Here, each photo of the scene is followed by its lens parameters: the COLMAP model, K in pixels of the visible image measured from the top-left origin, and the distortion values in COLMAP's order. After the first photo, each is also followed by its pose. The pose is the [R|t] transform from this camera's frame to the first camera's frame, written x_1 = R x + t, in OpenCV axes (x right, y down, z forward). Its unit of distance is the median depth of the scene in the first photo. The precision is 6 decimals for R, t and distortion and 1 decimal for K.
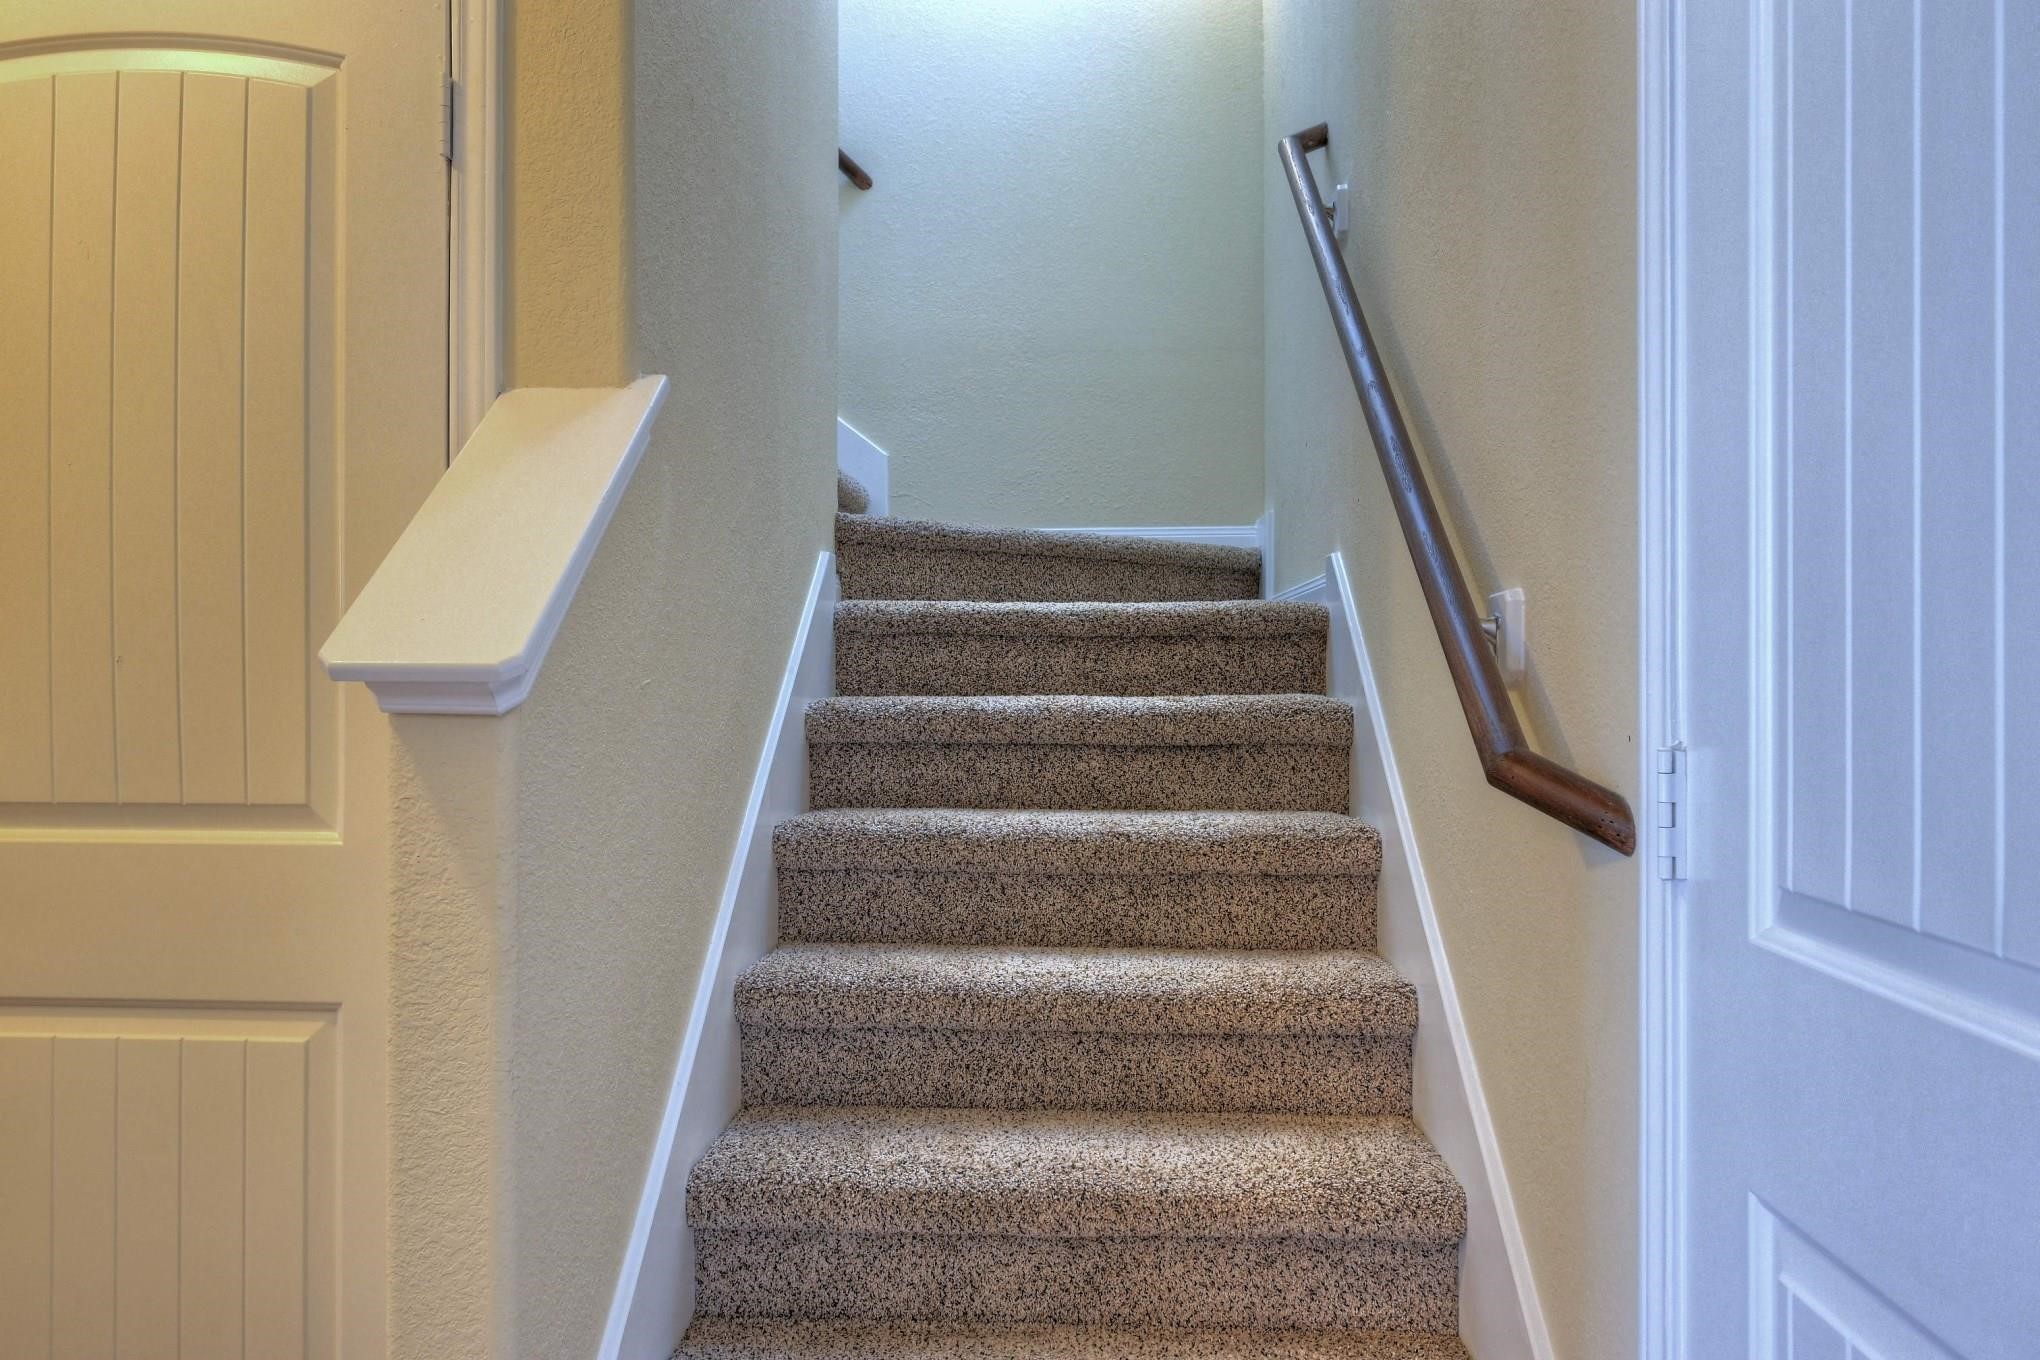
lens RADIAL K [[1478.7, 0, 1022.1], [0, 1478.7, 679.5], [0, 0, 1]] dist [0.000384, 0.001711]
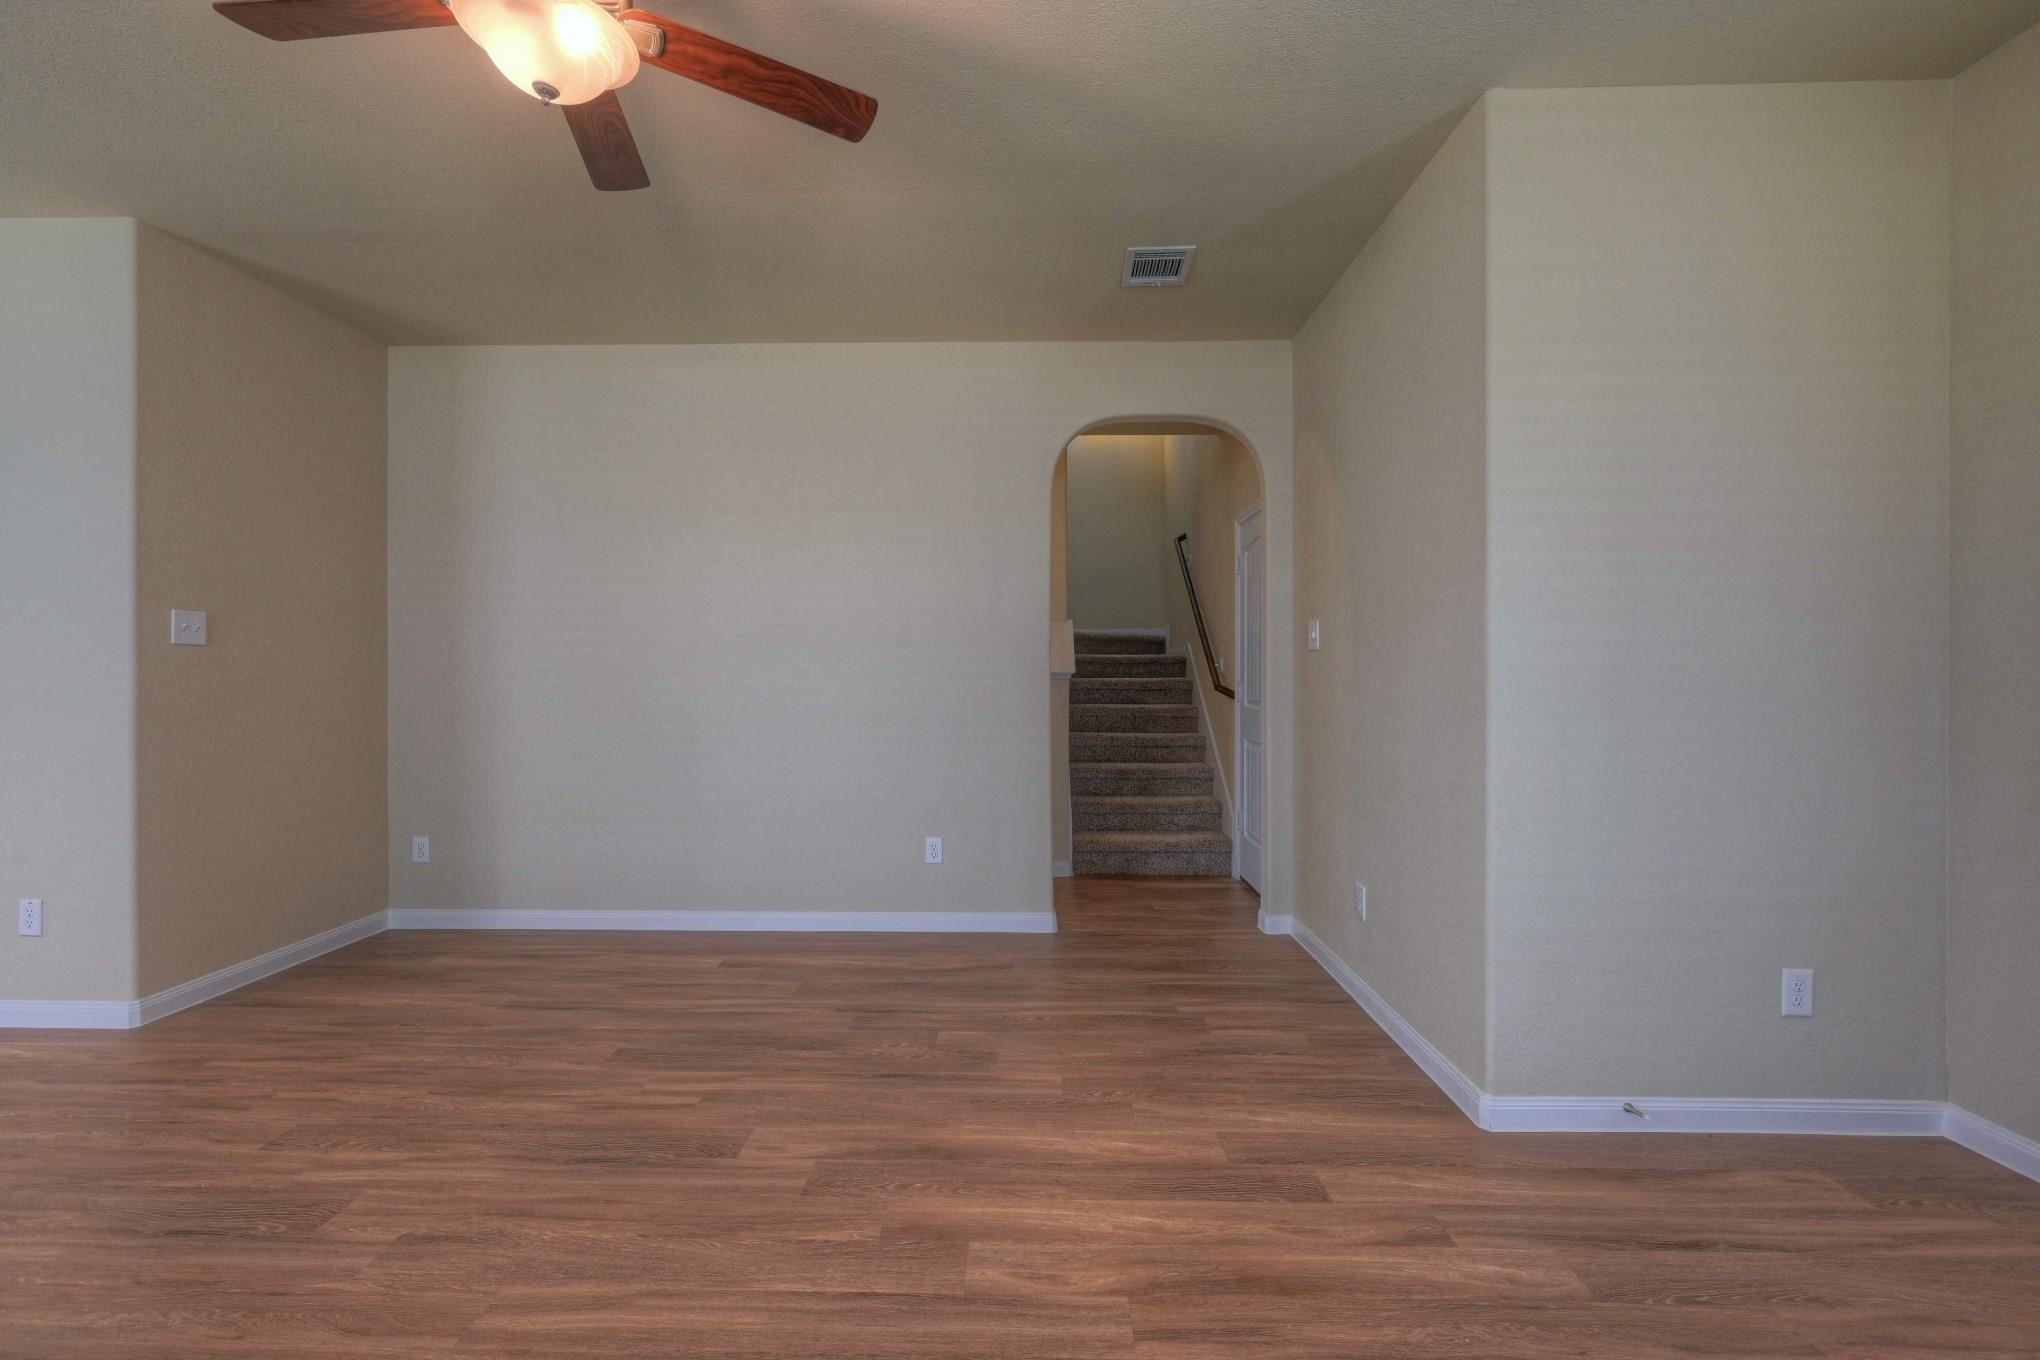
lens RADIAL K [[869.1, 0, 1024.0], [0, 869.1, 673.9], [0, 0, 1]] dist [0.004502, -0.000356]
pose [[0.999029, 0.002122, 0.043996, -0.394718], [-0.002170, 0.999997, 0.001036, -0.002372], [-0.043994, -0.001130, 0.999031, -1.579392]]
